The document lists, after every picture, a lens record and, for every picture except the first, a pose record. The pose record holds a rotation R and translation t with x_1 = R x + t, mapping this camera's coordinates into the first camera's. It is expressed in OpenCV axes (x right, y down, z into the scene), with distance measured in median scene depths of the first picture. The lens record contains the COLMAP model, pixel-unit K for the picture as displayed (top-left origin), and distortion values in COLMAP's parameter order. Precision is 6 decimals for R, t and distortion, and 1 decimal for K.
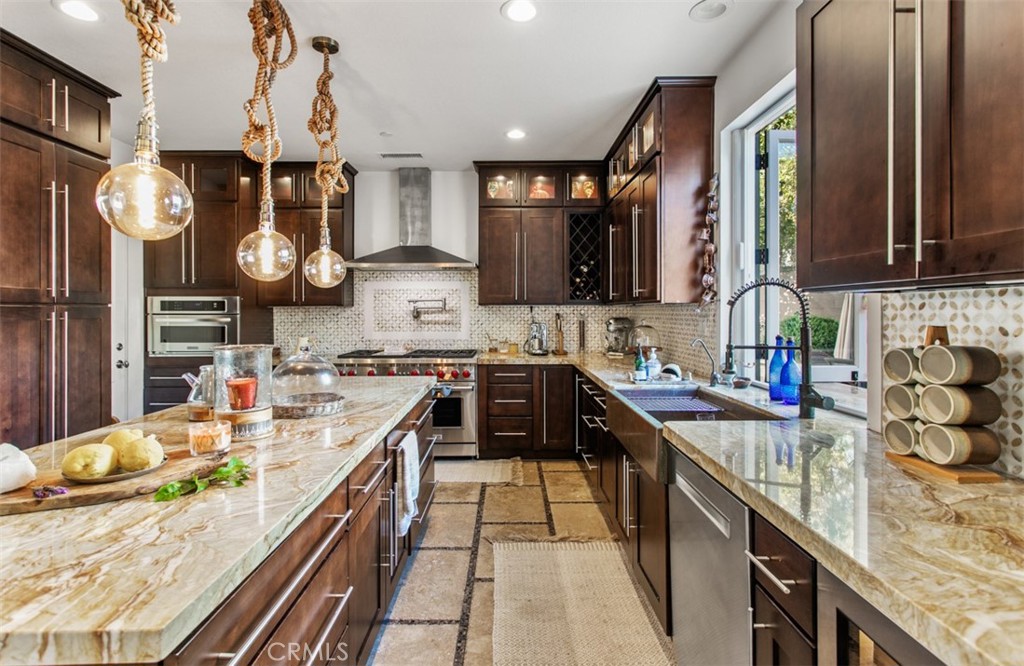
lens RADIAL K [[505.4, 0, 507.3], [0, 505.4, 308.3], [0, 0, 1]] dist [0.000111, 0.004507]
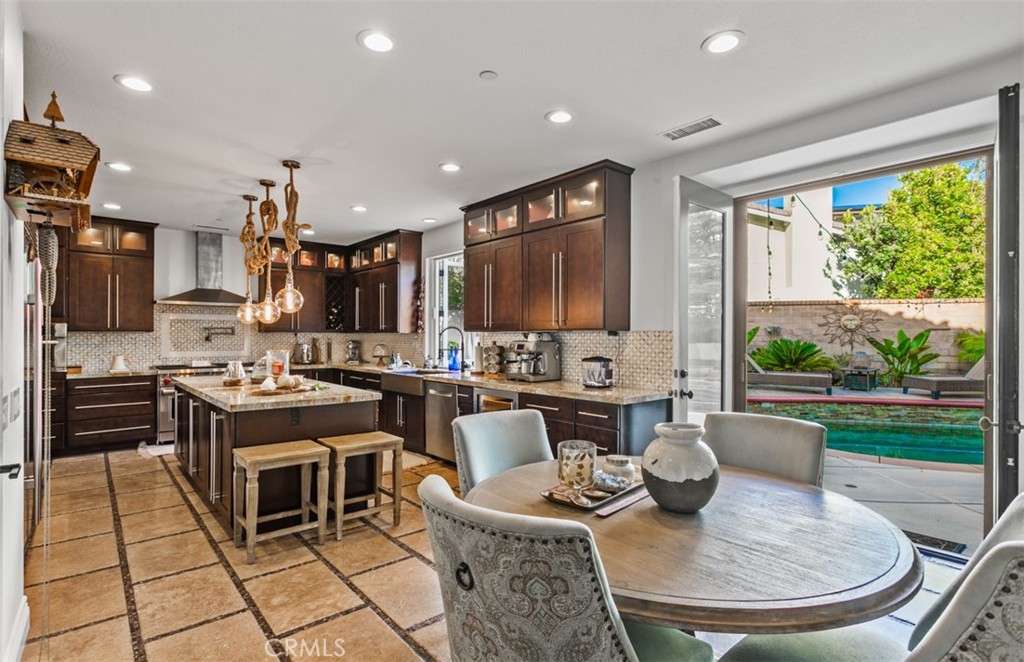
lens RADIAL K [[505.4, 0, 547.6], [0, 505.4, 336.6], [0, 0, 1]] dist [0.000111, 0.004507]
pose [[0.714139, 0.003918, 0.699993, -0.508402], [-0.008532, 0.999959, 0.003108, -0.004673], [-0.699952, -0.008192, 0.714143, -0.662880]]
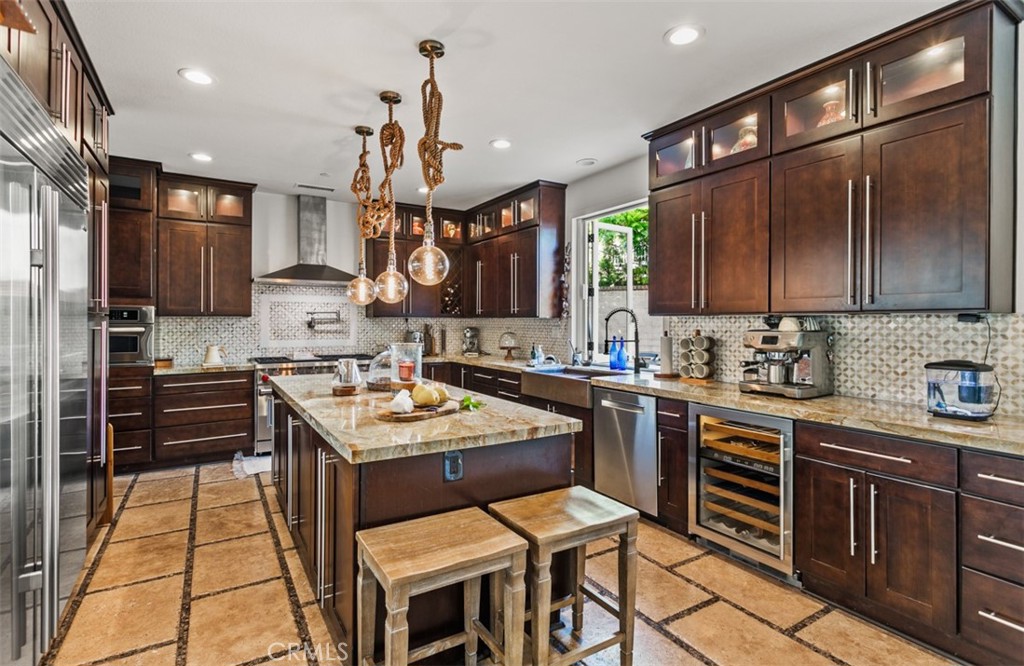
lens RADIAL K [[505.4, 0, 524.4], [0, 505.4, 324.7], [0, 0, 1]] dist [0.000111, 0.004507]
pose [[0.832650, 0.002351, 0.553794, -0.430864], [-0.009002, 0.999916, 0.009289, -0.002362], [-0.553726, -0.012720, 0.832602, -0.225533]]
